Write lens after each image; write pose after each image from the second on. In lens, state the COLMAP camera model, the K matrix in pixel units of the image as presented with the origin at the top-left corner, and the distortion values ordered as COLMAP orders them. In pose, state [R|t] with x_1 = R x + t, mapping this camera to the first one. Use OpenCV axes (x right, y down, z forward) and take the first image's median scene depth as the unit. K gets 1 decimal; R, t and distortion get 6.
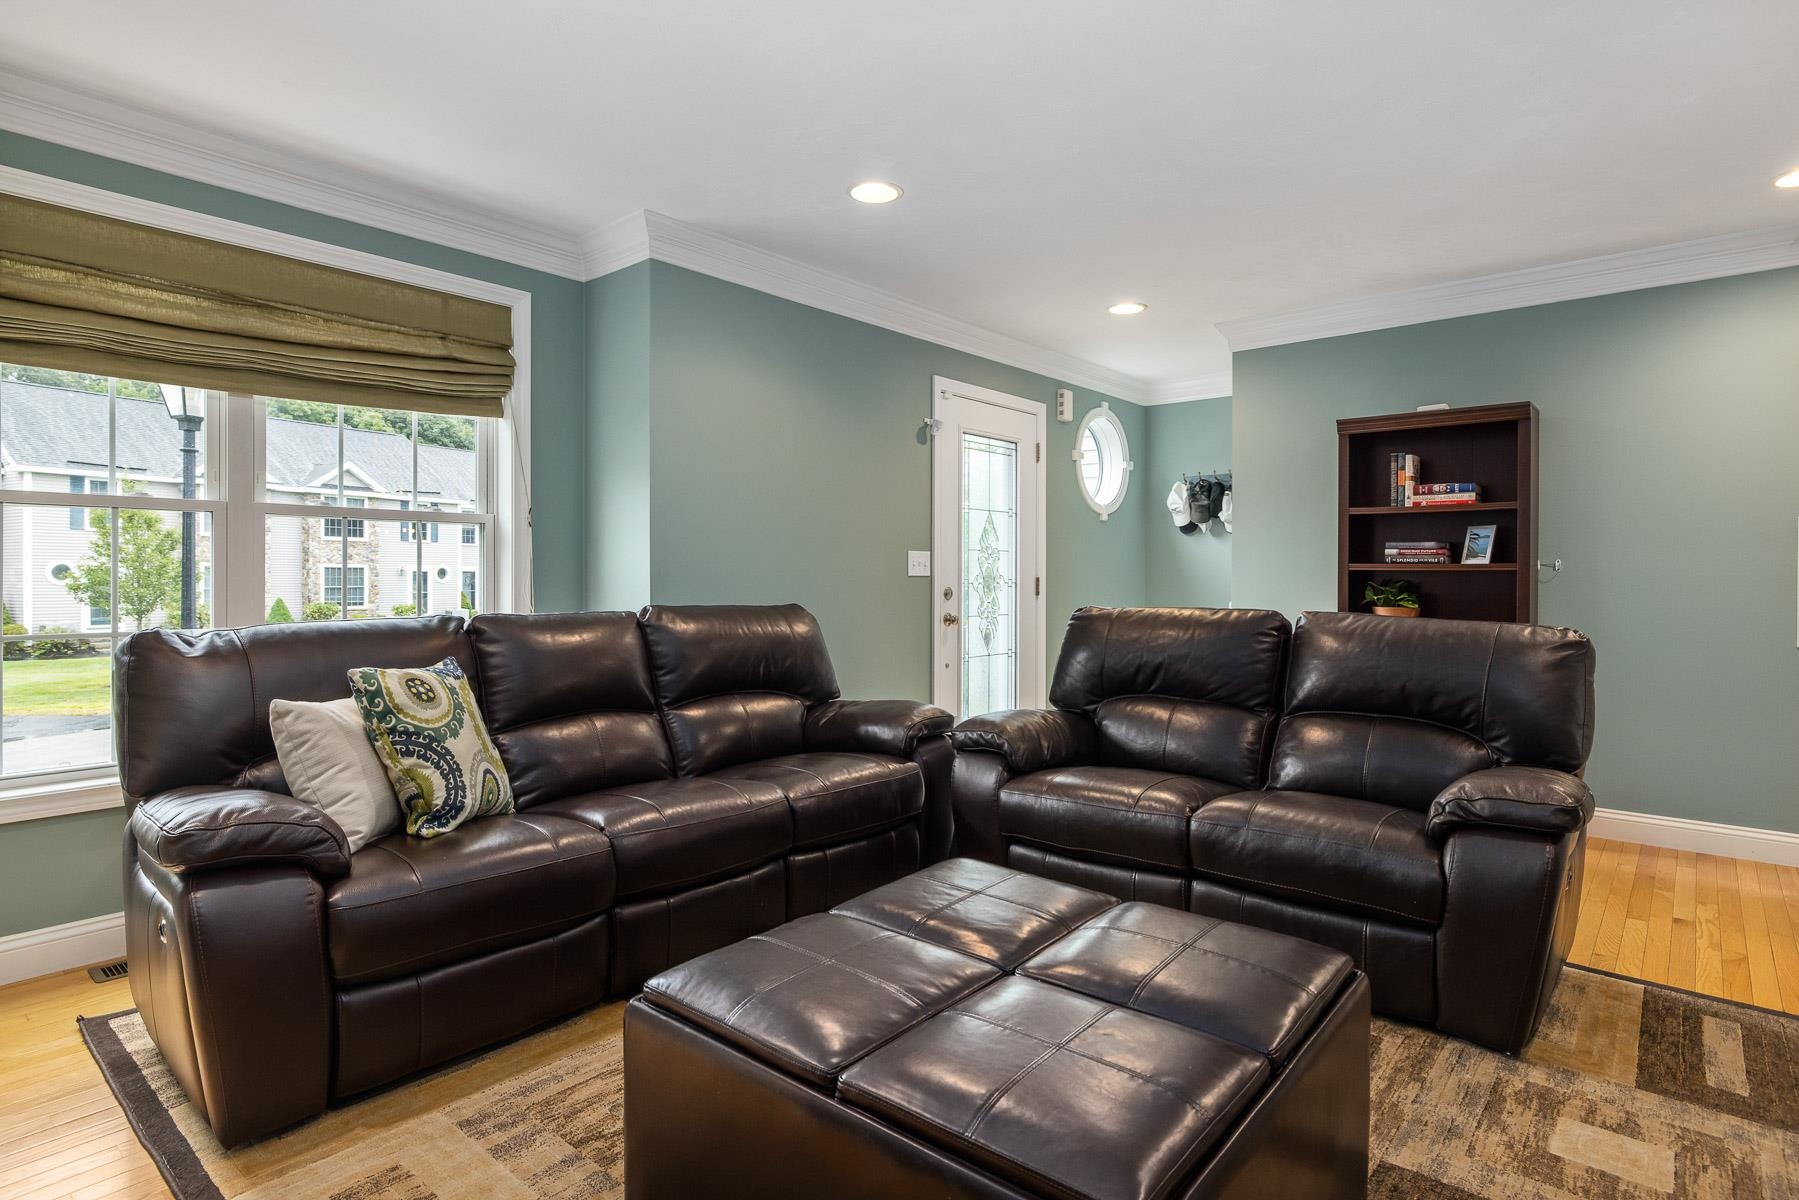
lens RADIAL K [[910.9, 0, 885.7], [0, 910.9, 597.4], [0, 0, 1]] dist [-0.014810, -0.003668]
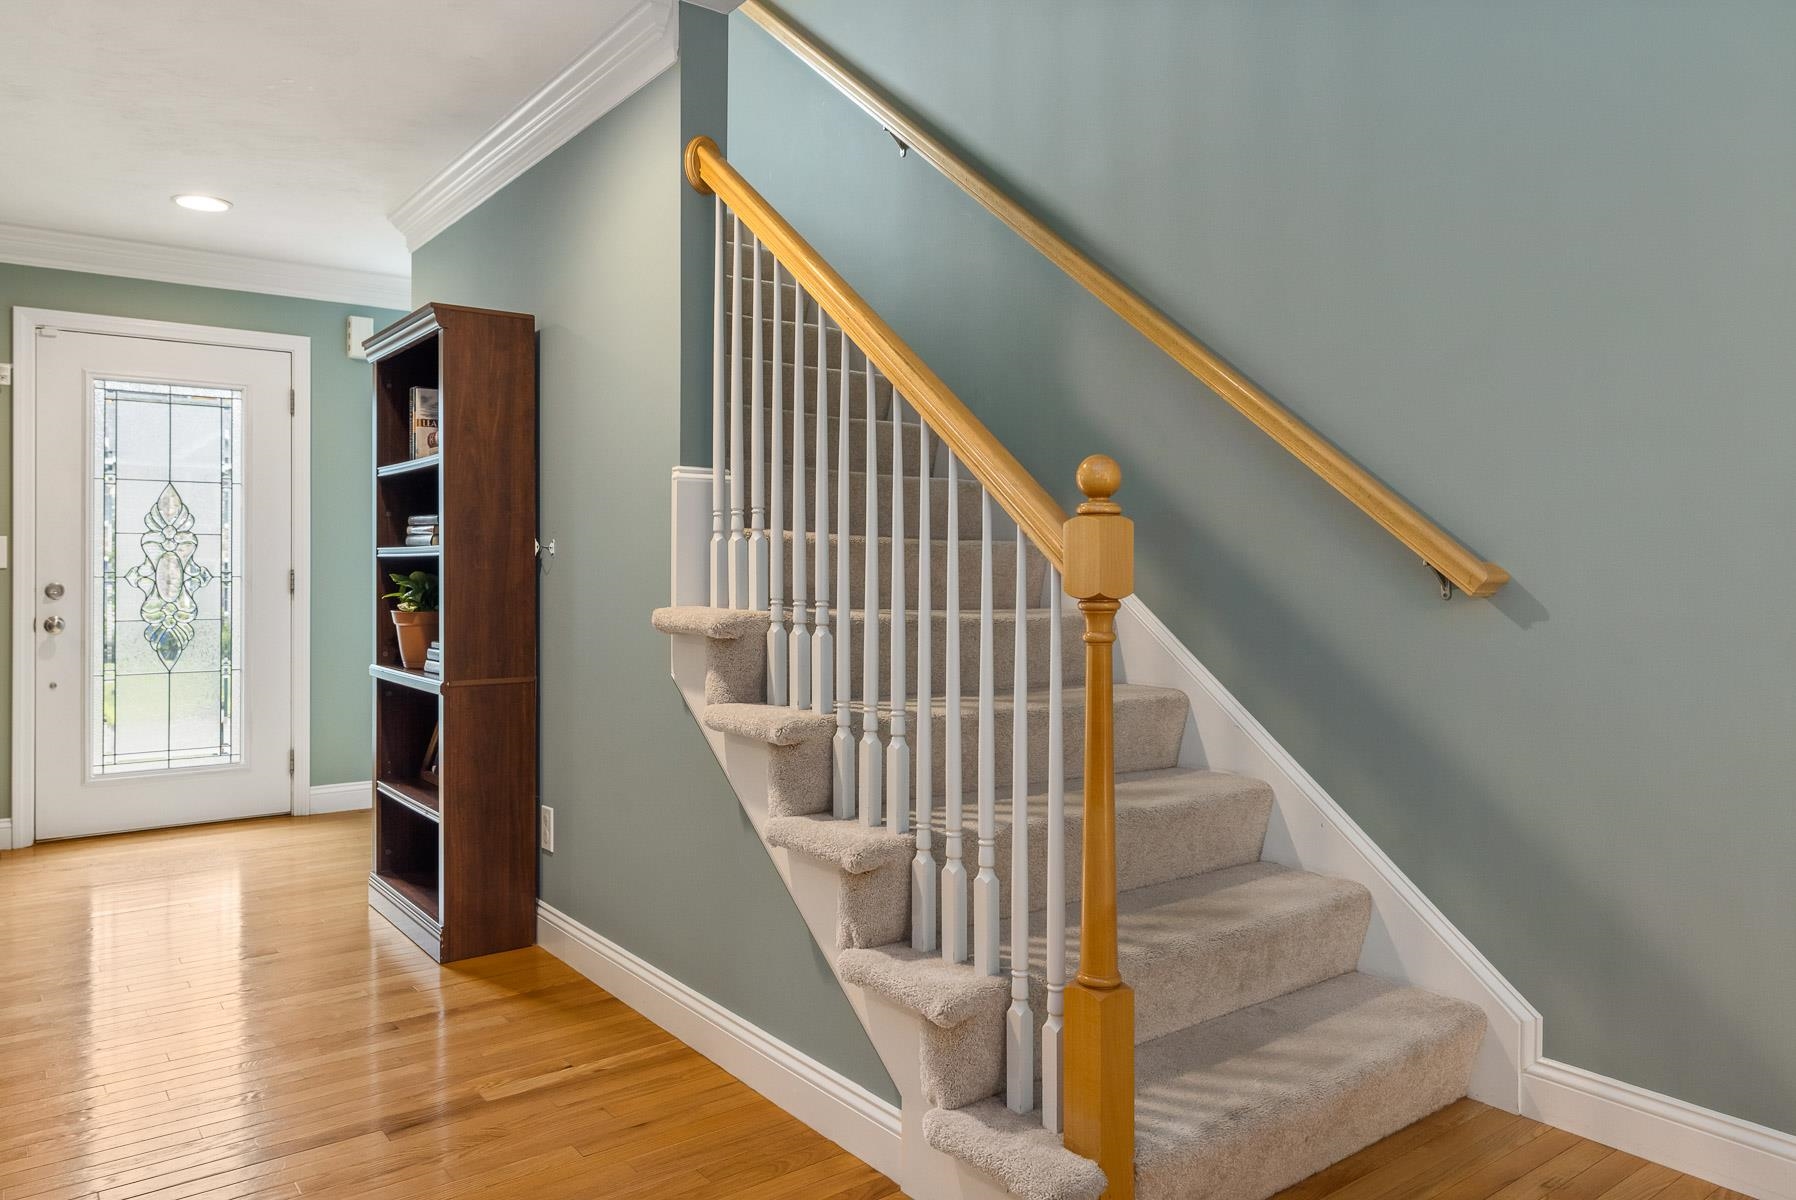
lens RADIAL K [[1229.8, 0, 934.7], [0, 1229.8, 567.5], [0, 0, 1]] dist [-0.000585, -0.004463]
pose [[0.983651, -0.003641, -0.180047, 0.863500], [-0.001248, 0.999634, -0.027031, 0.002805], [0.180080, 0.026814, 0.983286, 0.106605]]
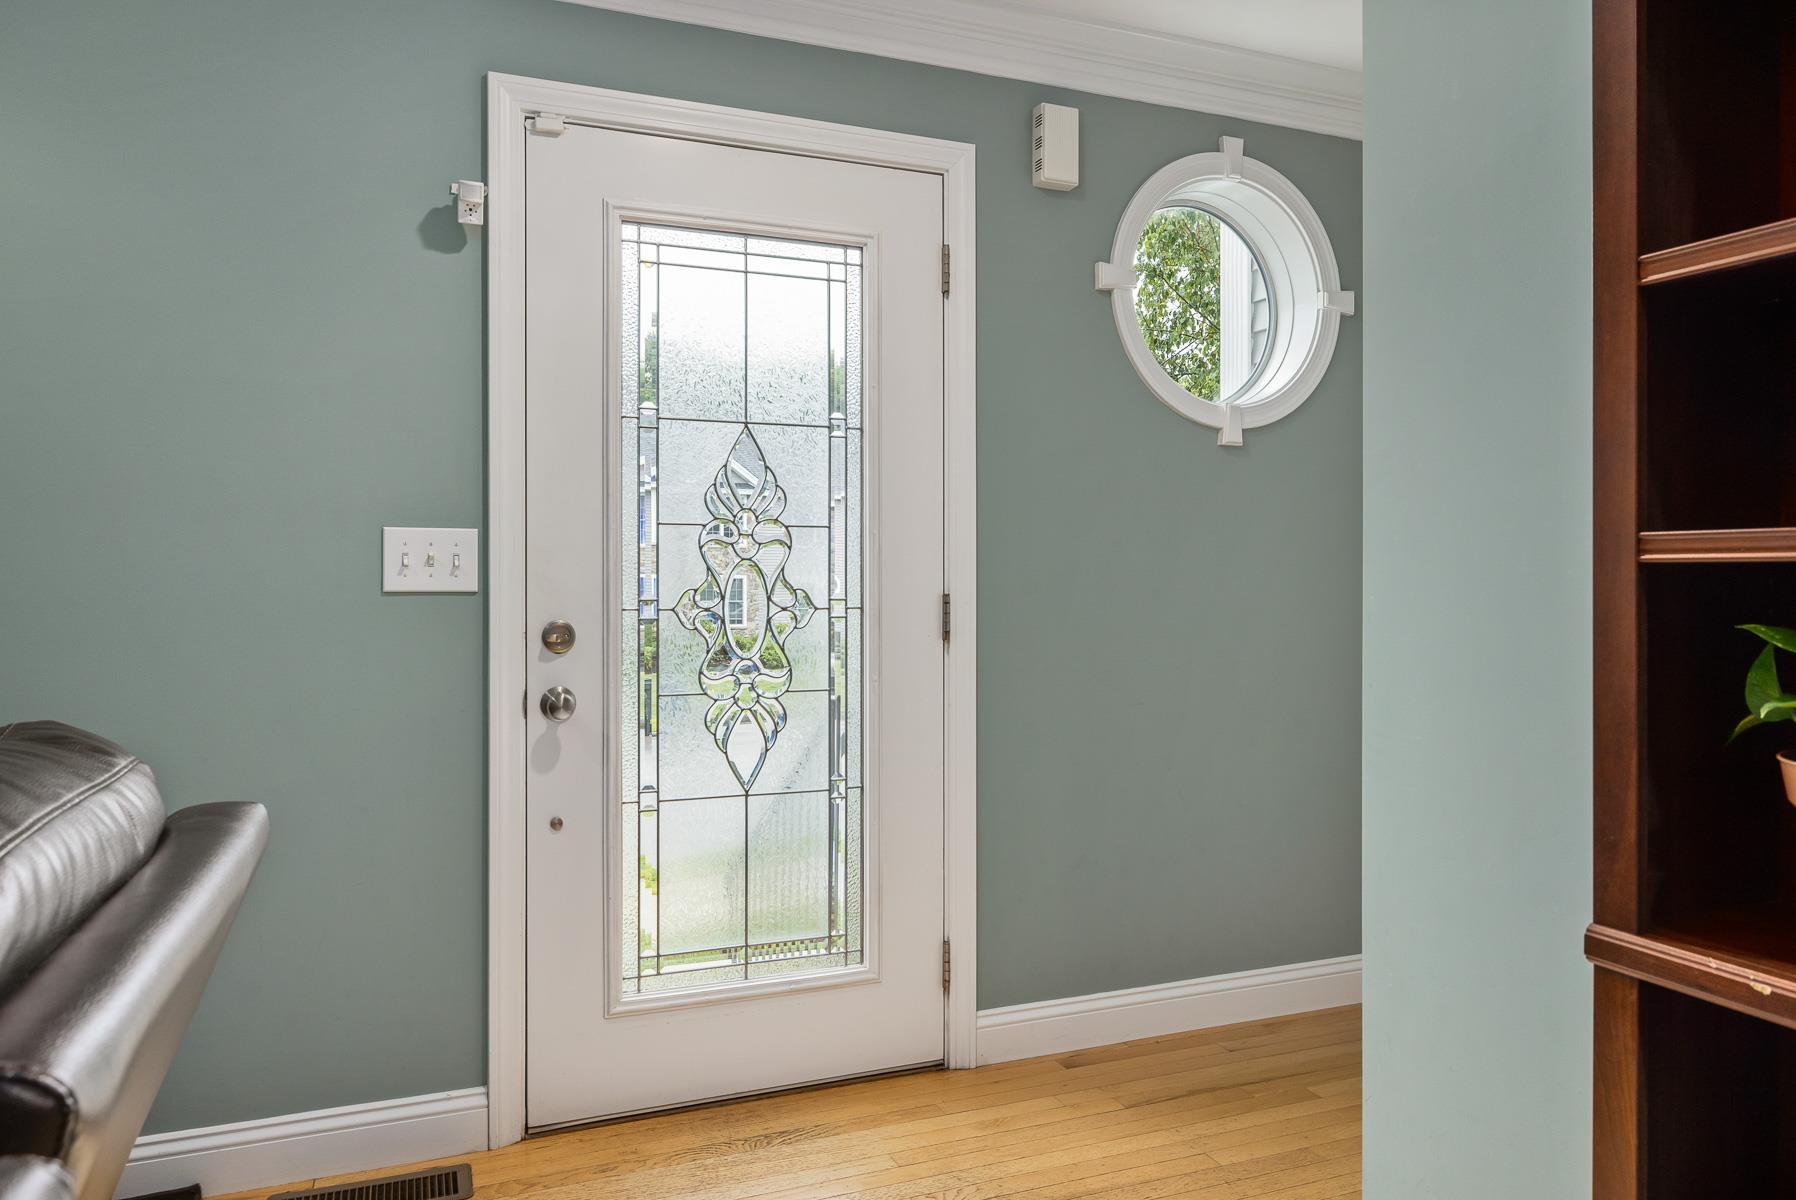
lens RADIAL K [[1206.0, 0, 905.2], [0, 1206.0, 592.2], [0, 0, 1]] dist [-0.004291, -0.002902]
pose [[0.899108, -0.000167, -0.437728, 0.374165], [-0.008588, 0.999801, -0.018022, -0.013317], [0.437643, 0.019962, 0.898927, 0.533433]]
